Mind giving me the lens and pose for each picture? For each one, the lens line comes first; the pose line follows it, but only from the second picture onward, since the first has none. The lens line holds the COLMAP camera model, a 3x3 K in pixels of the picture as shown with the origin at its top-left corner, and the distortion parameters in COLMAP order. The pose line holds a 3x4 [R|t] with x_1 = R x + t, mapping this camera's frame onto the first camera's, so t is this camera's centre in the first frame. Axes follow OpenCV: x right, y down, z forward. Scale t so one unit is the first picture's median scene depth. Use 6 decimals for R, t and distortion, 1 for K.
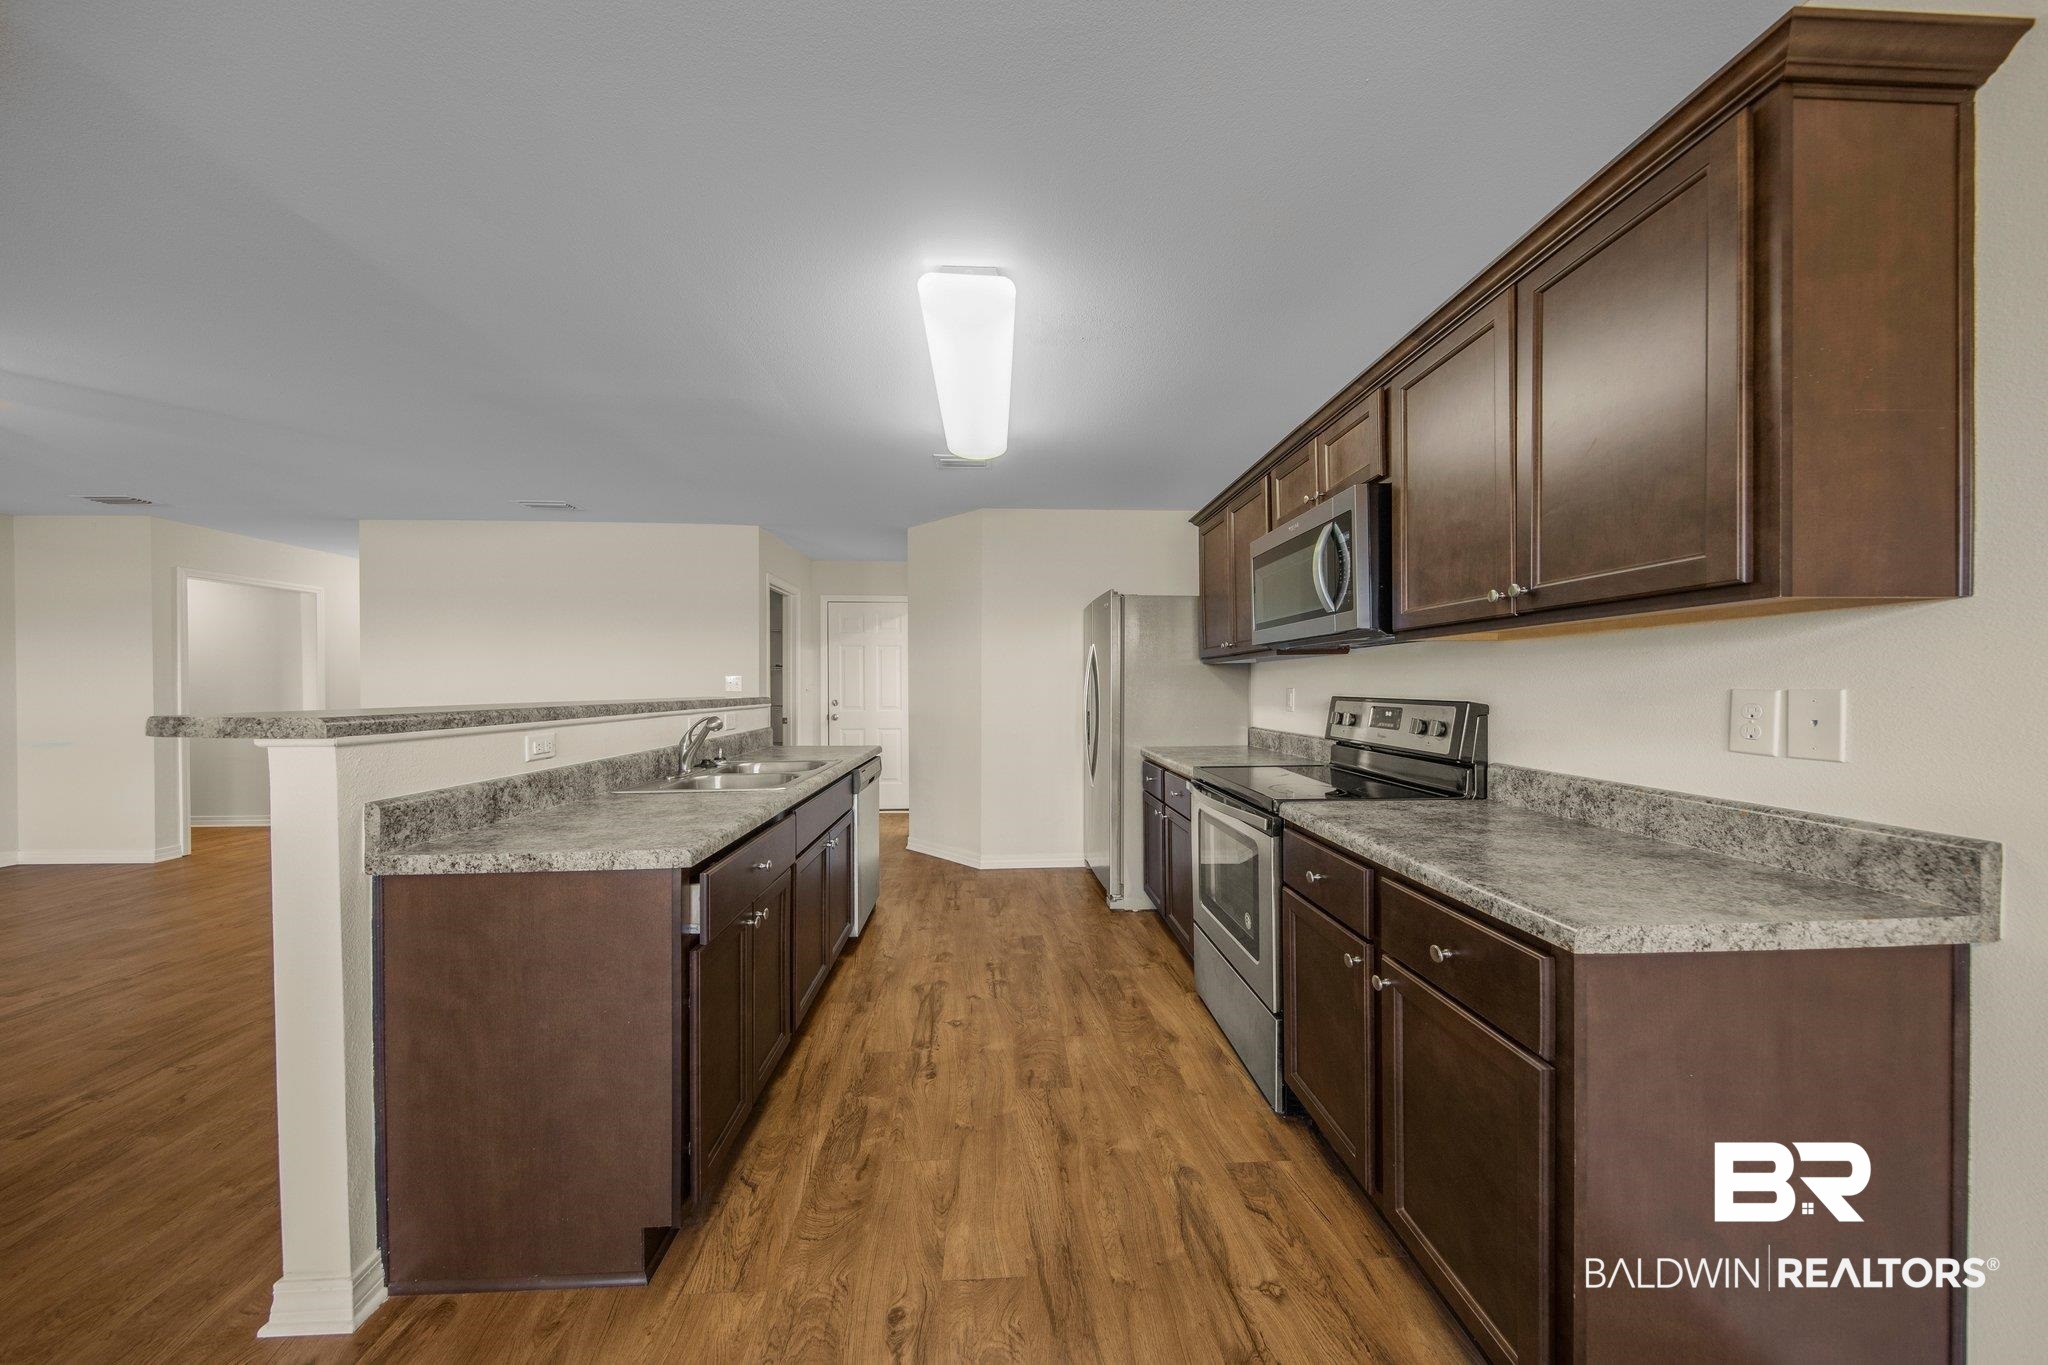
lens RADIAL K [[656.8, 0, 1032.6], [0, 656.8, 691.1], [0, 0, 1]] dist [0.001160, -0.000055]
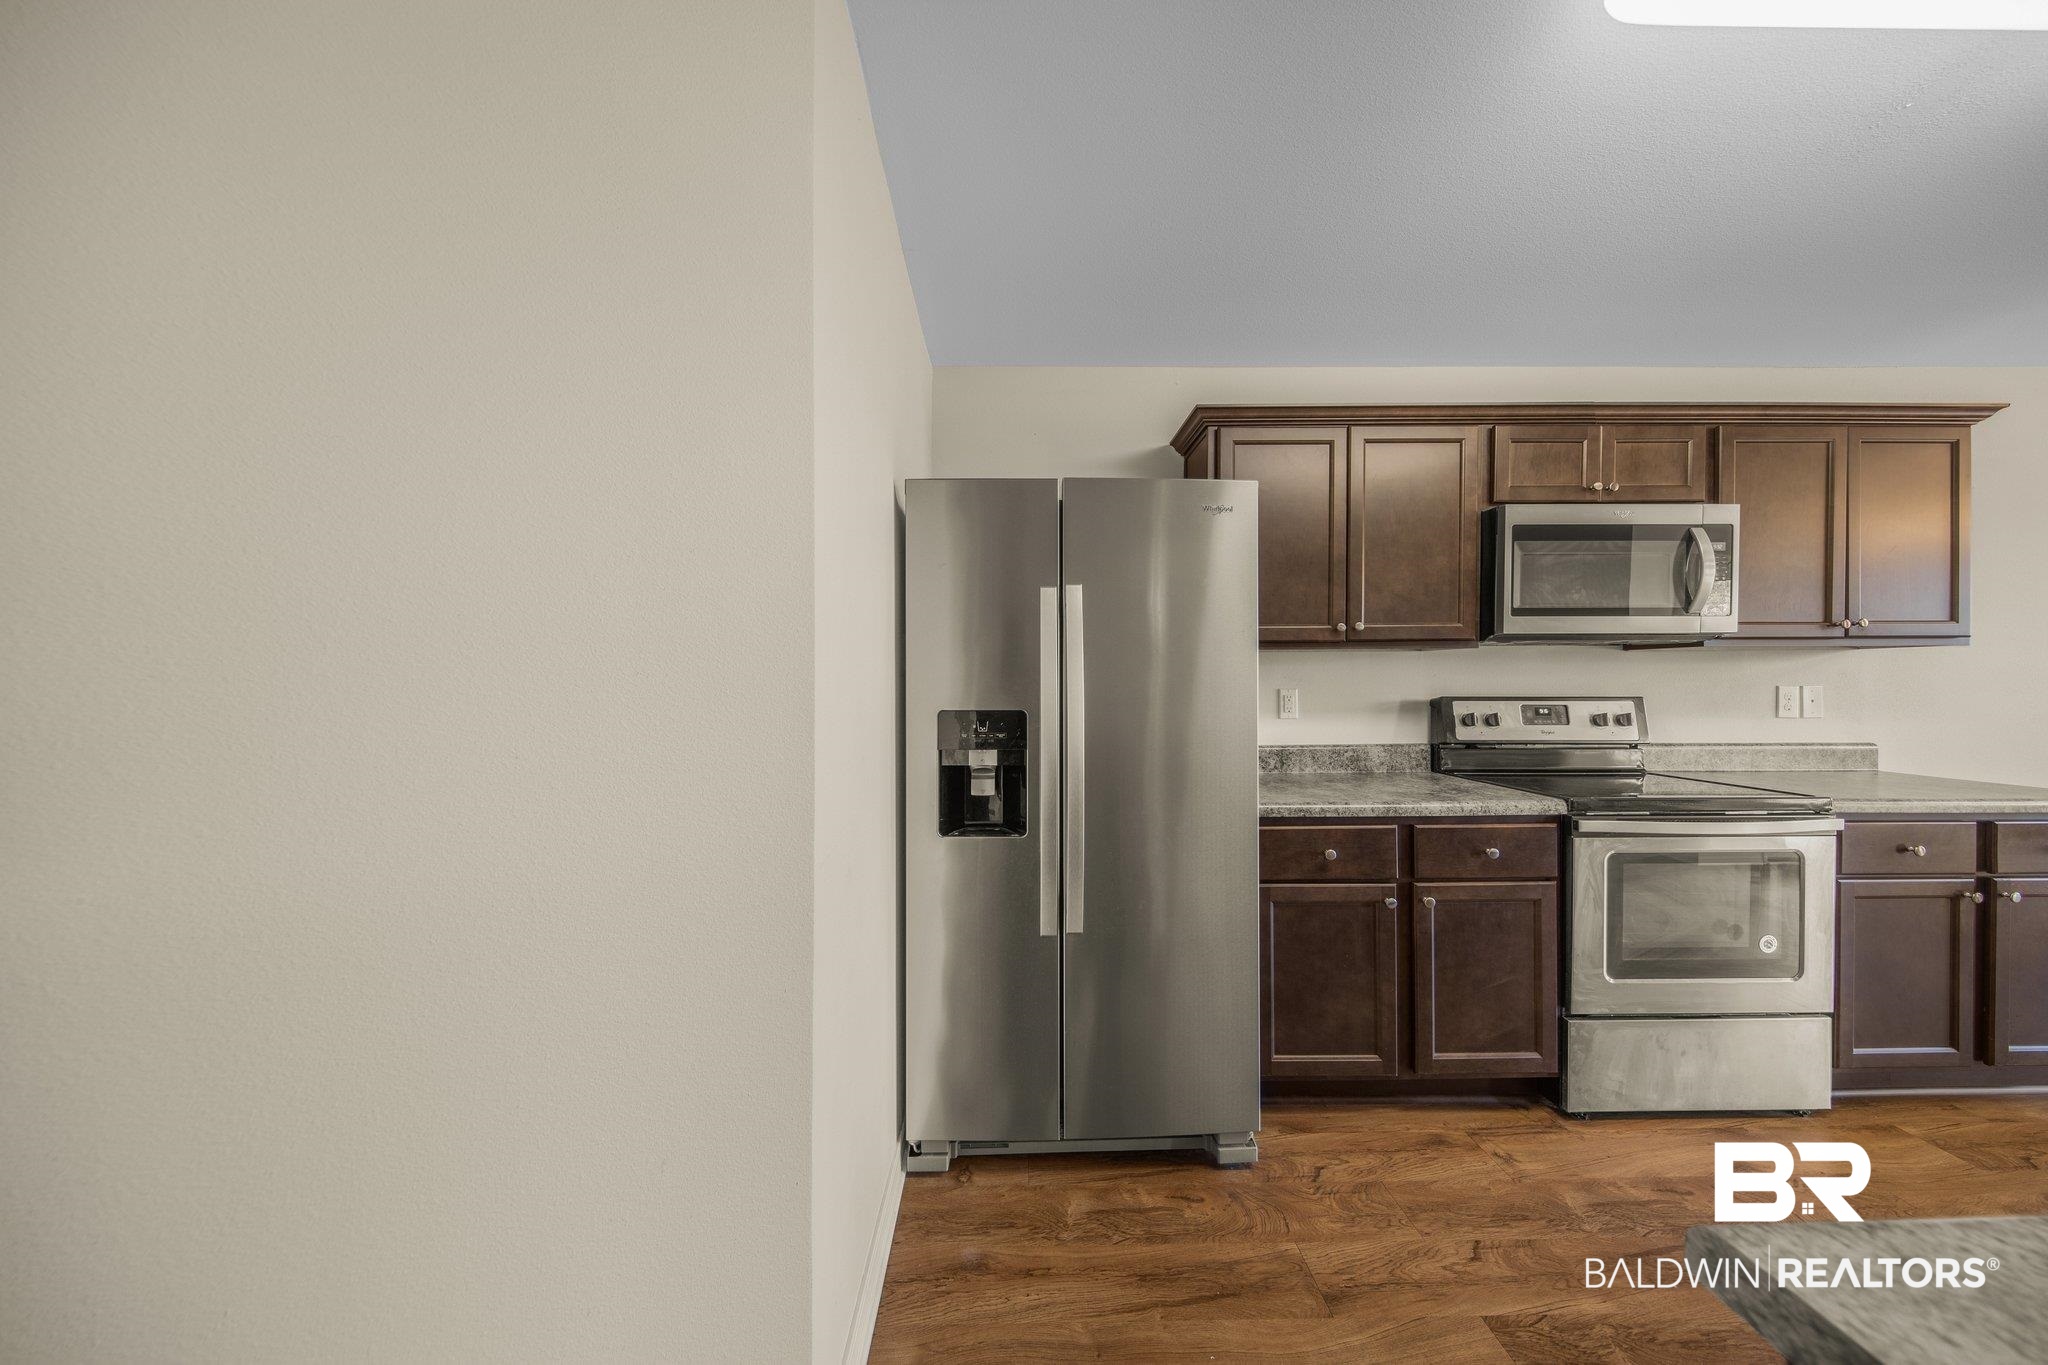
lens RADIAL K [[656.8, 0, 1026.7], [0, 656.8, 686.0], [0, 0, 1]] dist [0.001160, -0.000055]
pose [[0.034975, 0.000090, 0.999388, -0.559336], [0.010331, 0.999947, -0.000452, -0.014450], [-0.999335, 0.010340, 0.034972, 1.804578]]
